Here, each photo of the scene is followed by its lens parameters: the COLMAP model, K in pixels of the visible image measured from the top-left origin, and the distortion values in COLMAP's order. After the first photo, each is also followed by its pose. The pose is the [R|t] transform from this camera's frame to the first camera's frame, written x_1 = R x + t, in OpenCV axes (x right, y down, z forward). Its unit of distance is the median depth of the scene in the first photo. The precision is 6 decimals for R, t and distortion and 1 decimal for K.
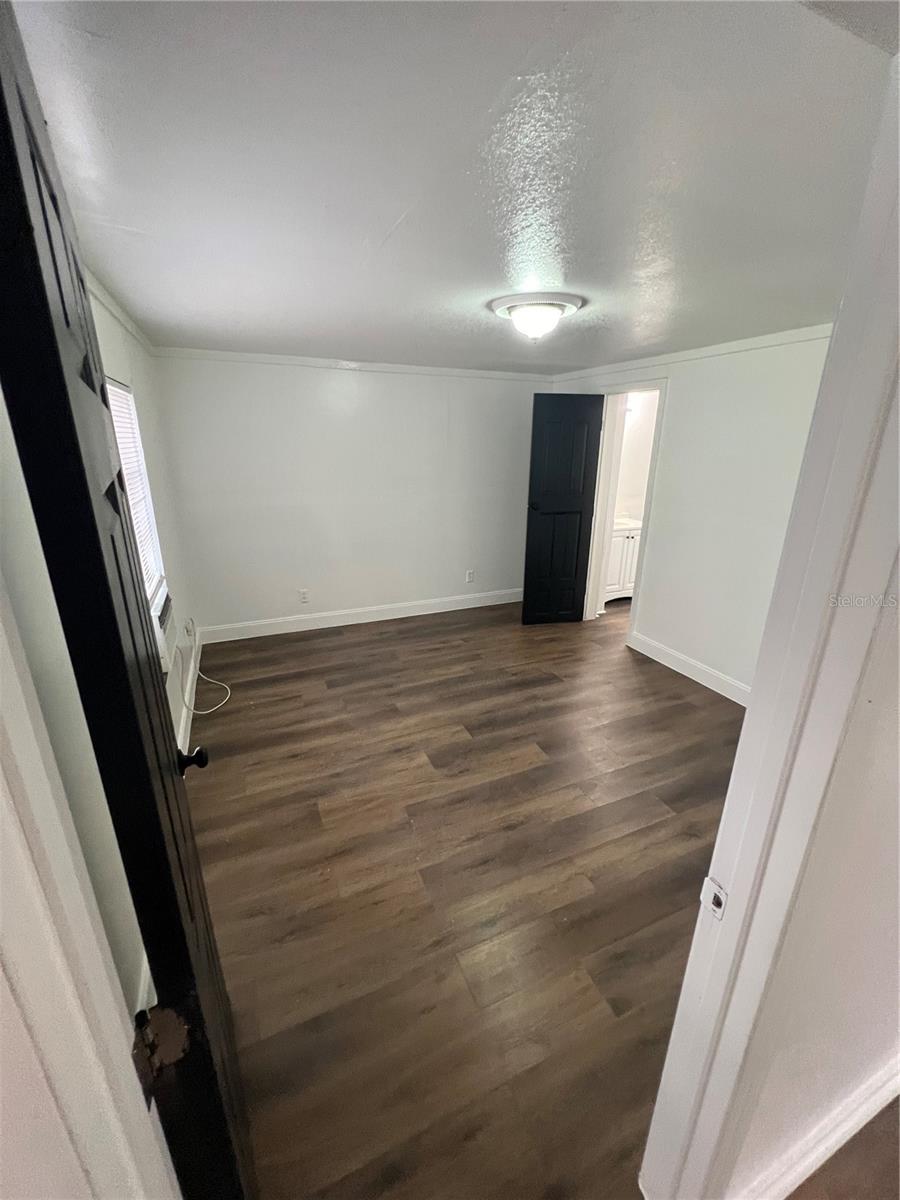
lens RADIAL K [[481.7, 0, 455.1], [0, 481.7, 598.2], [0, 0, 1]] dist [-0.002375, 0.000109]
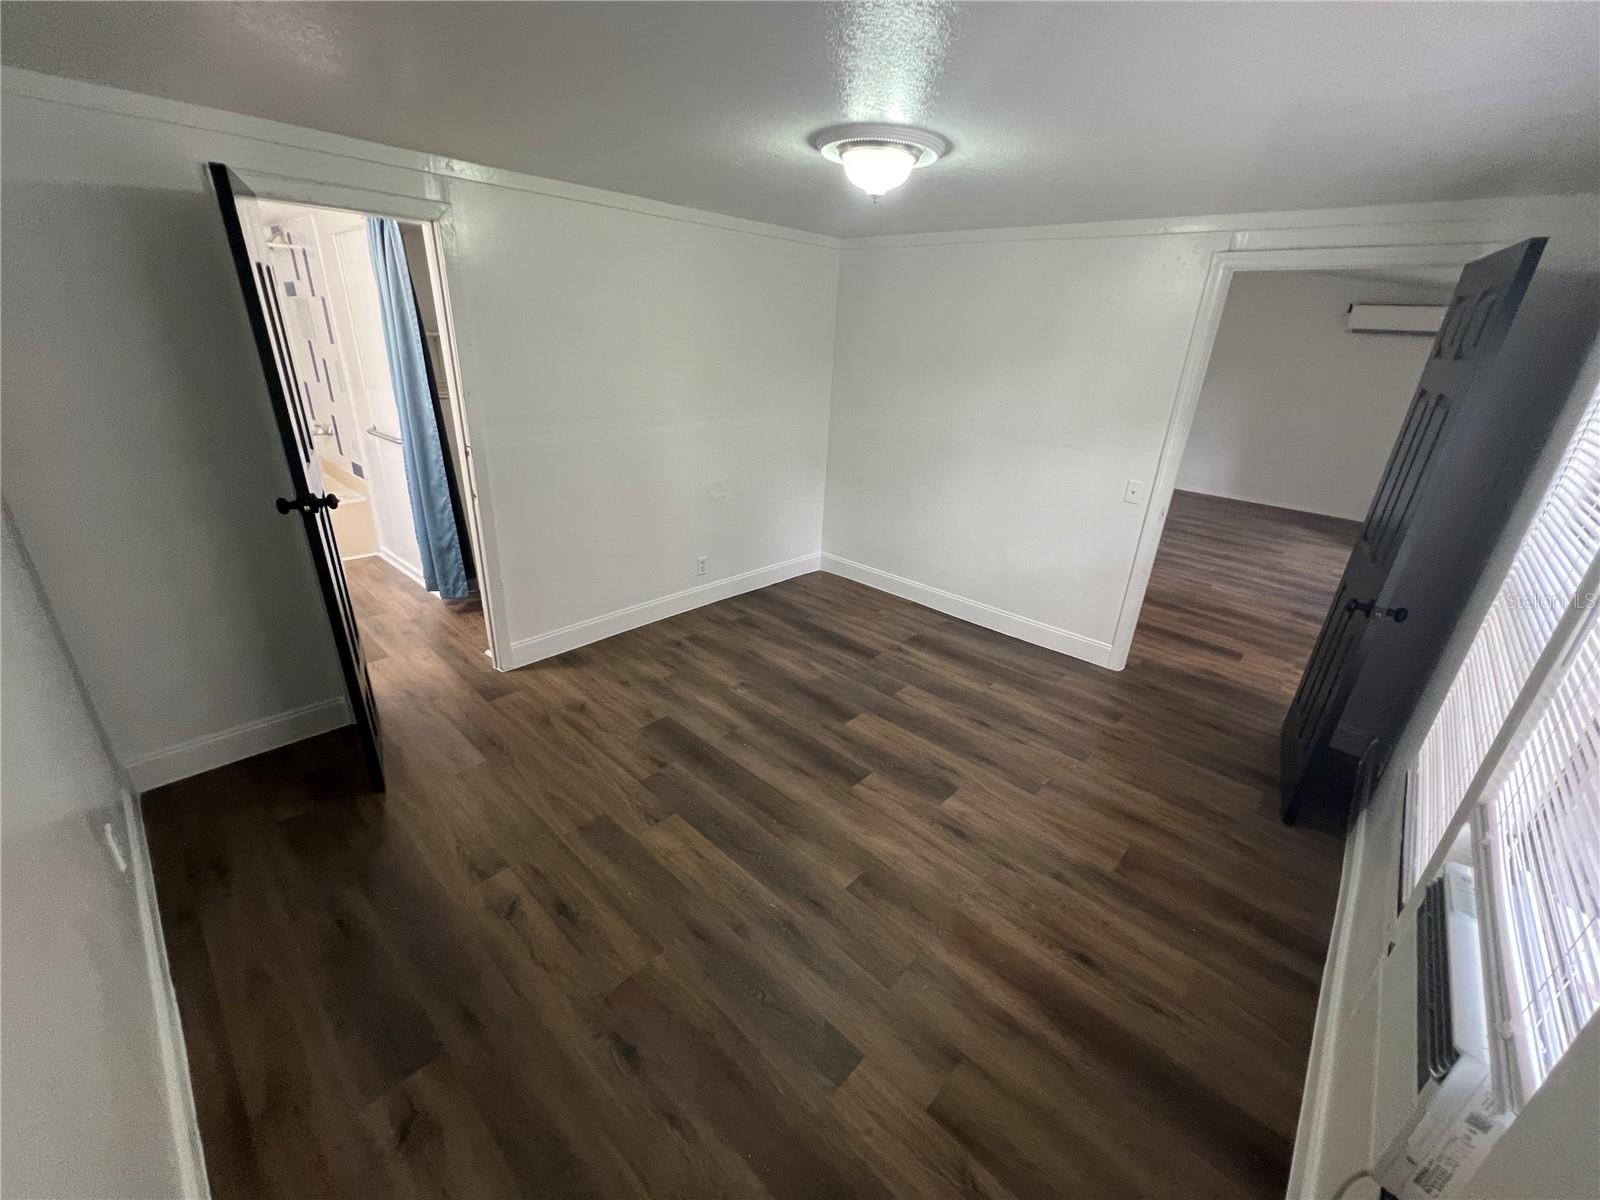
lens RADIAL K [[642.2, 0, 797.3], [0, 642.2, 594.5], [0, 0, 1]] dist [-0.002375, 0.000109]
pose [[-0.386537, -0.377804, 0.841340, -0.602159], [0.242752, 0.838401, 0.488012, -0.409889], [-0.889753, 0.392872, -0.232360, 1.178229]]
